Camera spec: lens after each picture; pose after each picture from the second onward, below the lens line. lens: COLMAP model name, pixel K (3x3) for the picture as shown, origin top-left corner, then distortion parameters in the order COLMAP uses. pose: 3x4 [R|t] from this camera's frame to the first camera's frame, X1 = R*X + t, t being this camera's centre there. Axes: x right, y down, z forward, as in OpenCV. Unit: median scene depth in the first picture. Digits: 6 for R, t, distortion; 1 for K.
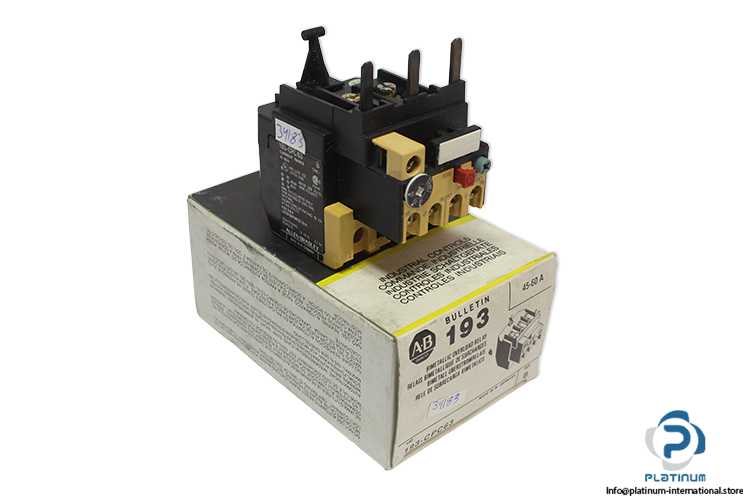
lens RADIAL K [[988.1, 0, 374.3], [0, 988.1, 250.2], [0, 0, 1]] dist [-0.024581, 0.000000]
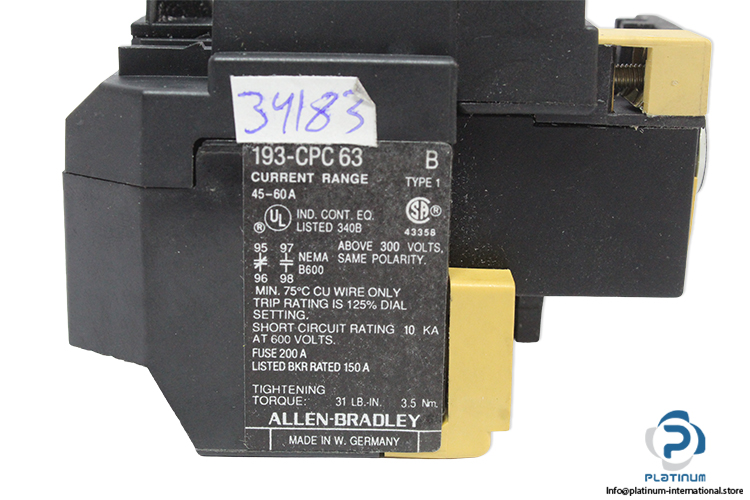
lens RADIAL K [[1497.8, 0, 374.9], [0, 1497.8, 250.1], [0, 0, 1]] dist [0.010135, 0.000000]
pose [[0.686699, -0.211698, 0.695434, -0.445282], [0.368099, 0.926206, -0.081527, -0.021043], [-0.626856, 0.311973, 0.713950, 0.645715]]
